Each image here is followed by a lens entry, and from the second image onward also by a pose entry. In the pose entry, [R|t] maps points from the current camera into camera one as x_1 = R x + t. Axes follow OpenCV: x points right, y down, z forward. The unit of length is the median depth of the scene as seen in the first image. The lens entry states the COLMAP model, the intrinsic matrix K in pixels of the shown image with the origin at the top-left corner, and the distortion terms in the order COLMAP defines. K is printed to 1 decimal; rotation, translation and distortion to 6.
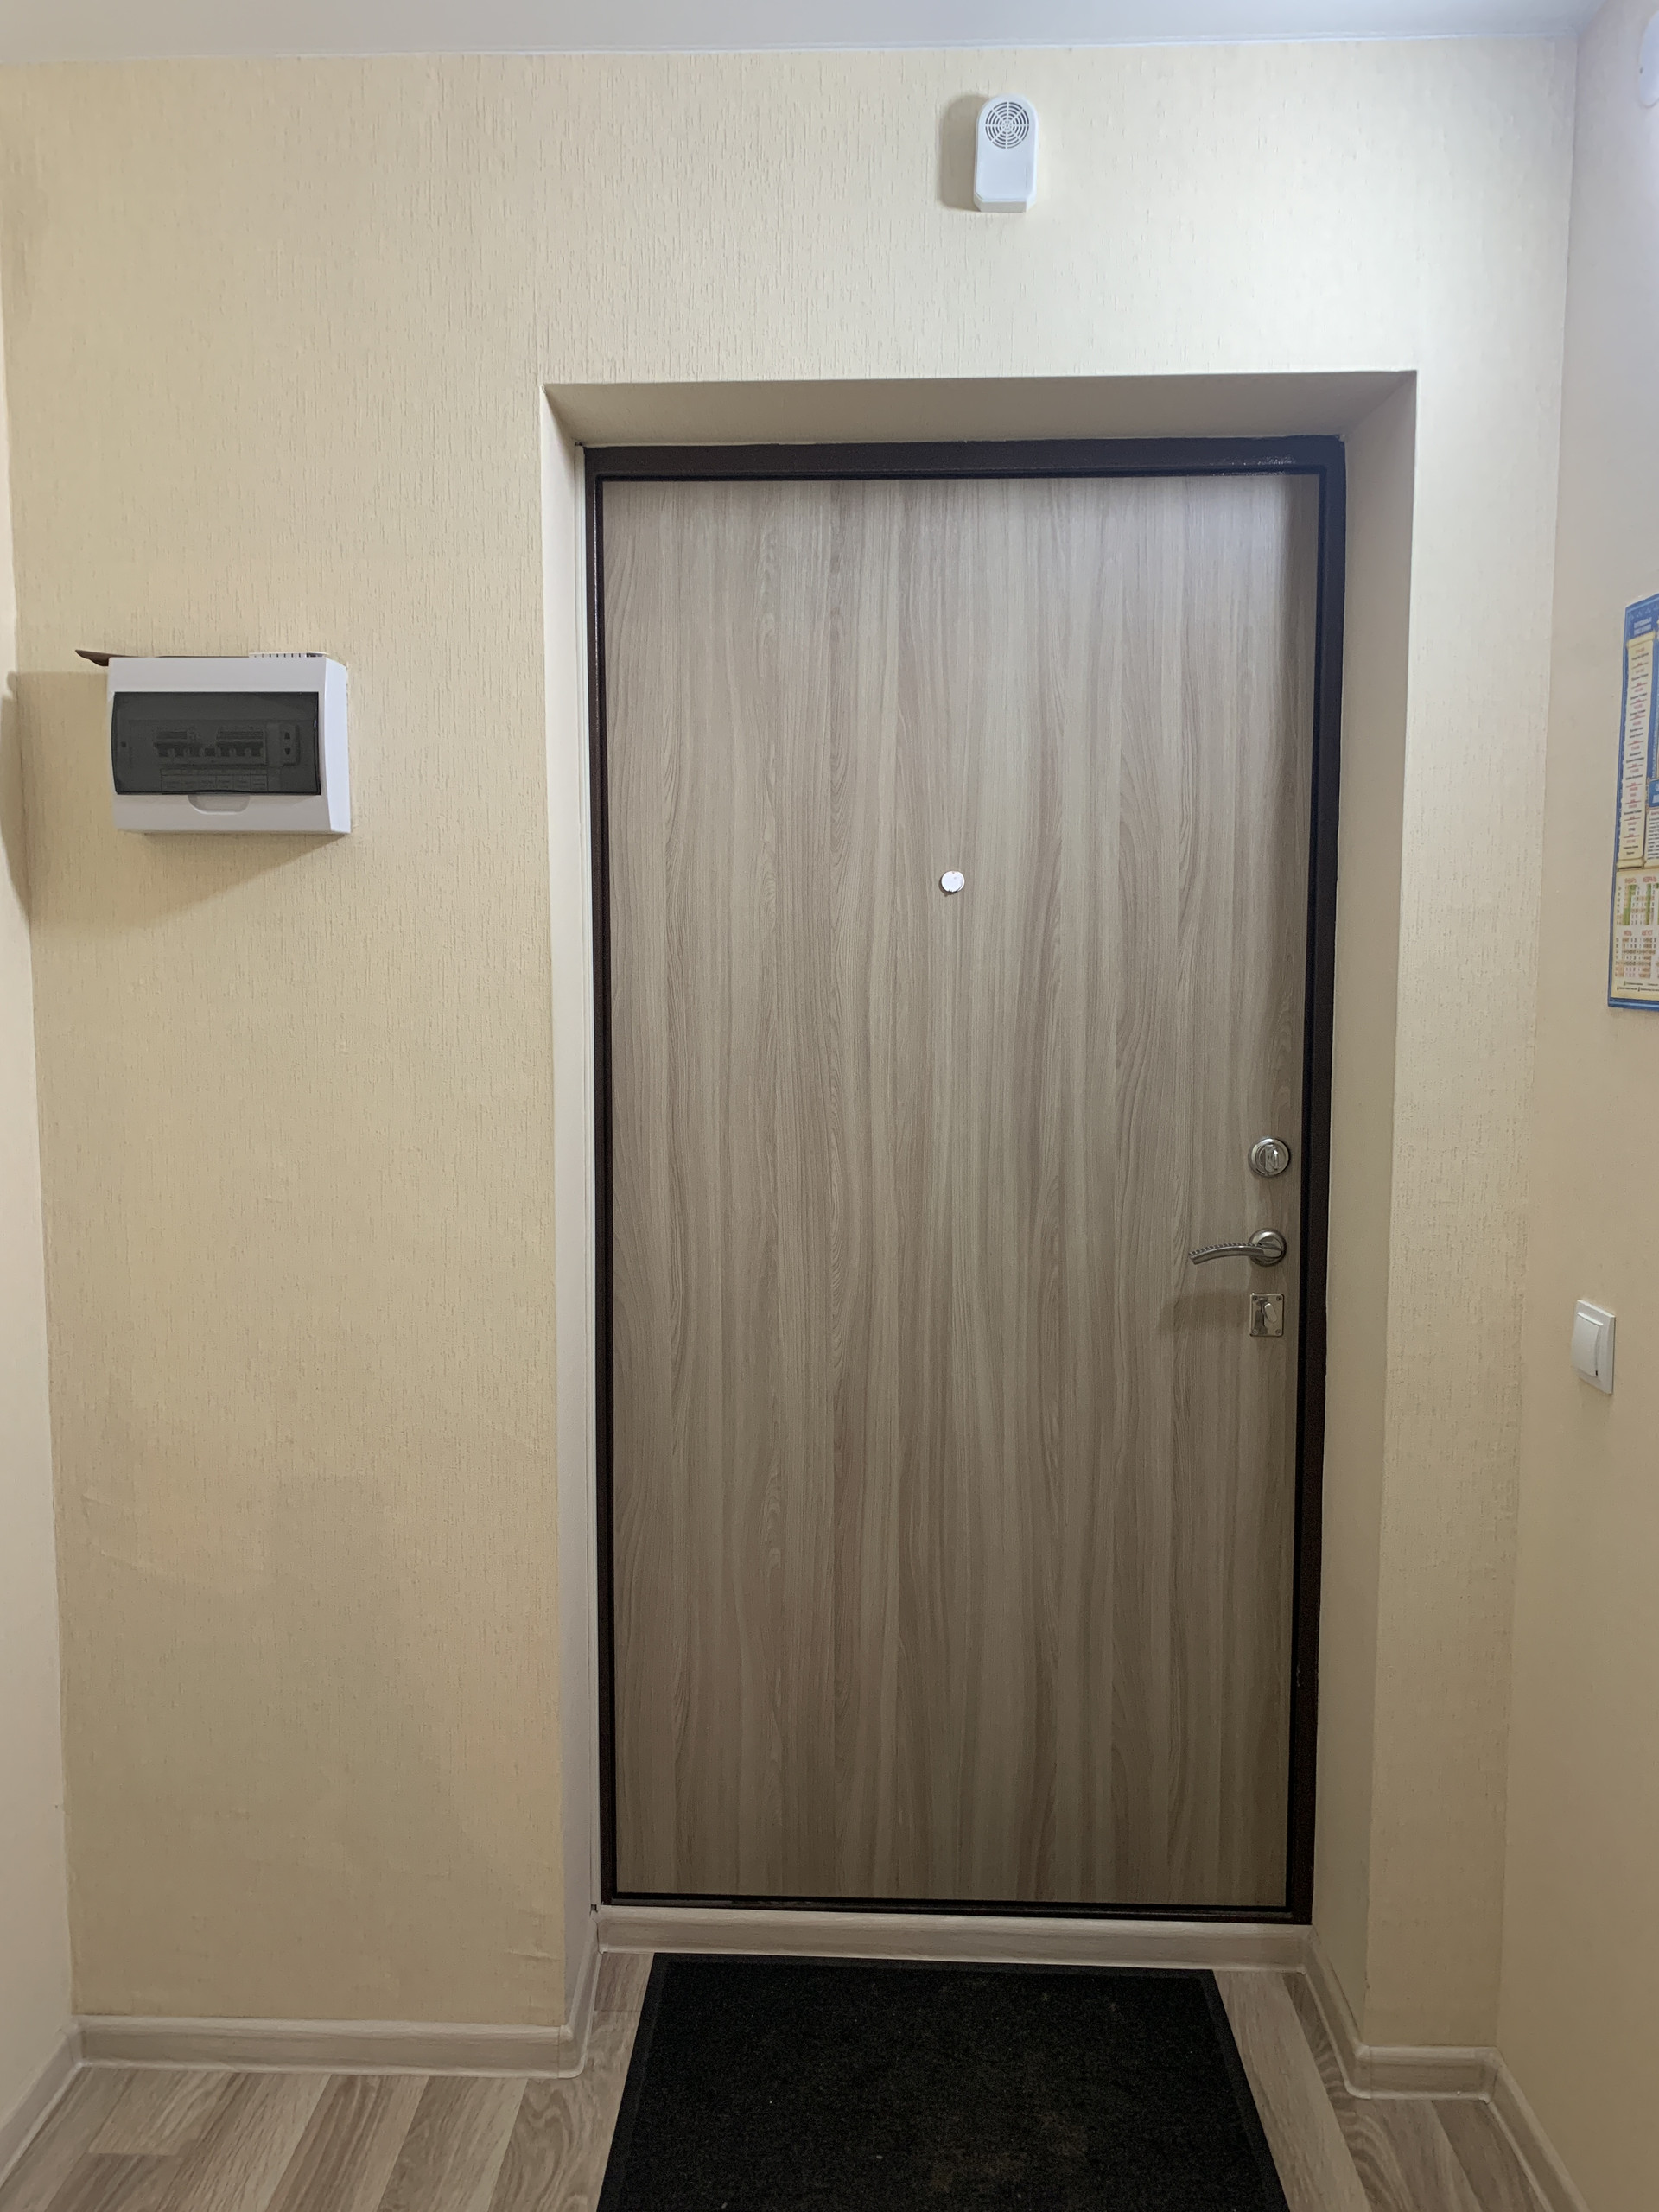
lens RADIAL K [[1668.5, 0, 828.1], [0, 1668.5, 1110.1], [0, 0, 1]] dist [0.043046, -0.049882]
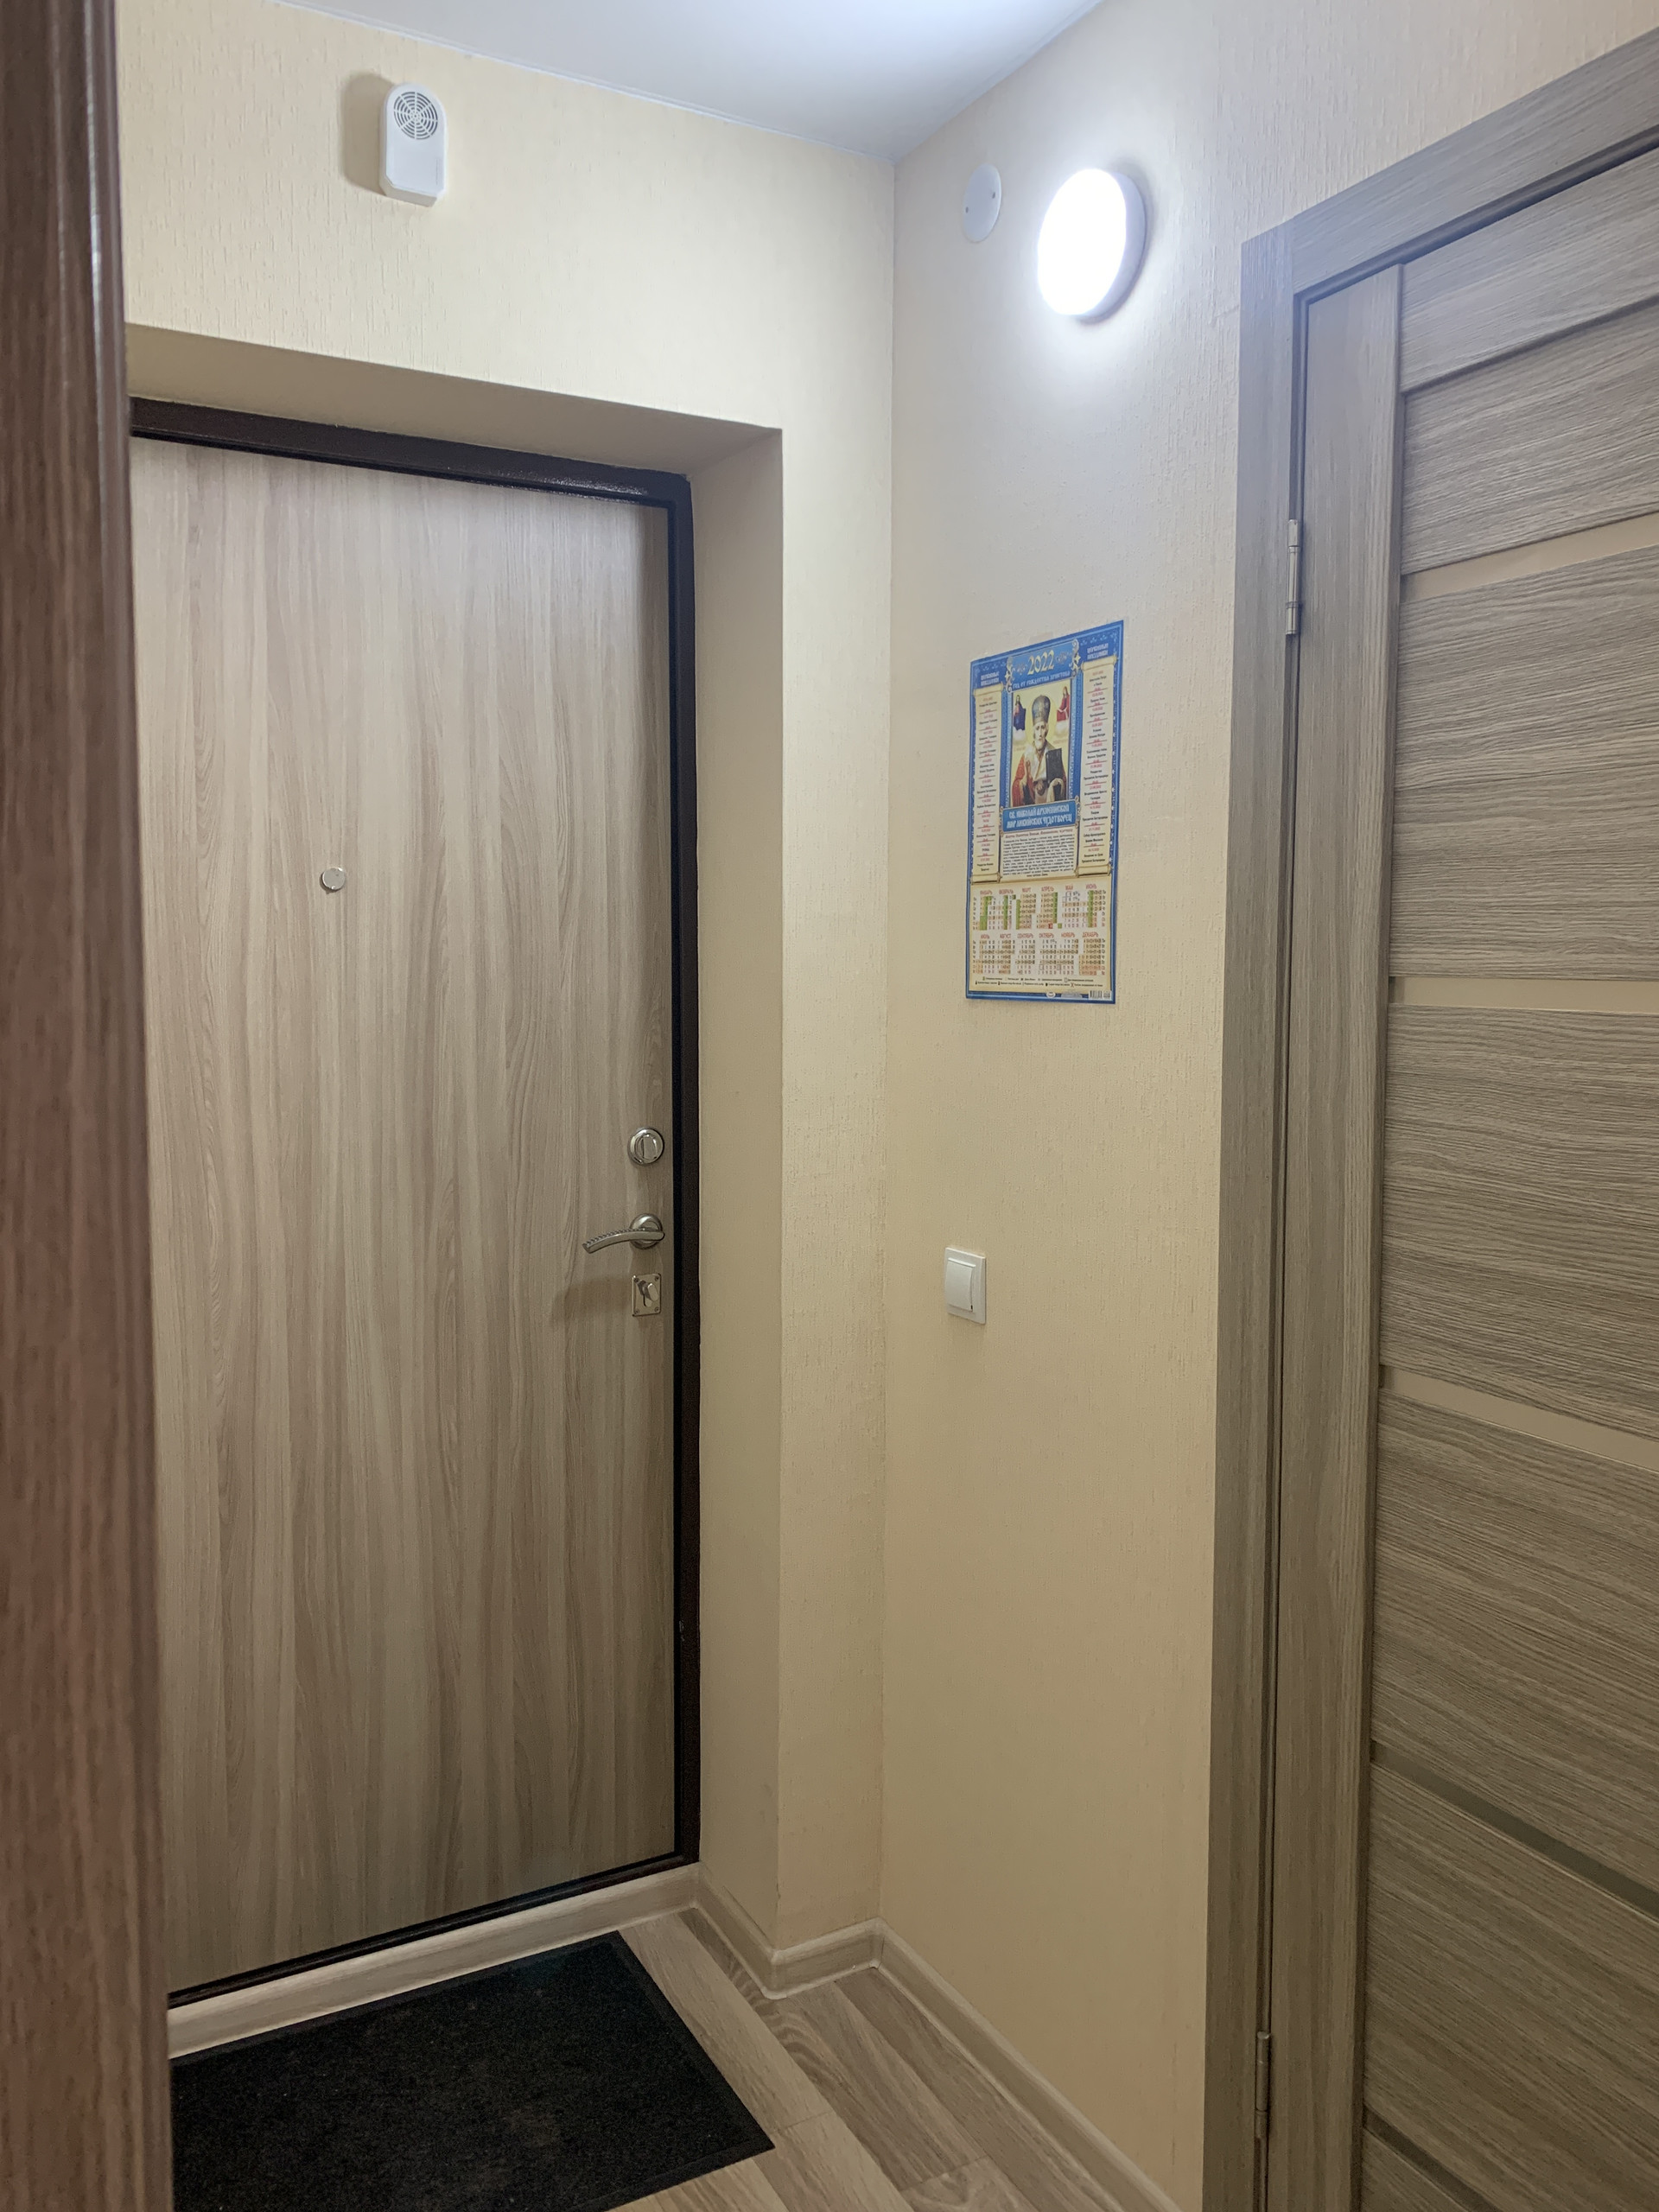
lens RADIAL K [[1668.5, 0, 816.3], [0, 1668.5, 1109.7], [0, 0, 1]] dist [0.043046, -0.049882]
pose [[0.861447, -0.048582, 0.505519, -0.180953], [0.051374, 0.998644, 0.008427, 0.001057], [-0.505243, 0.018711, 0.862774, 0.032482]]
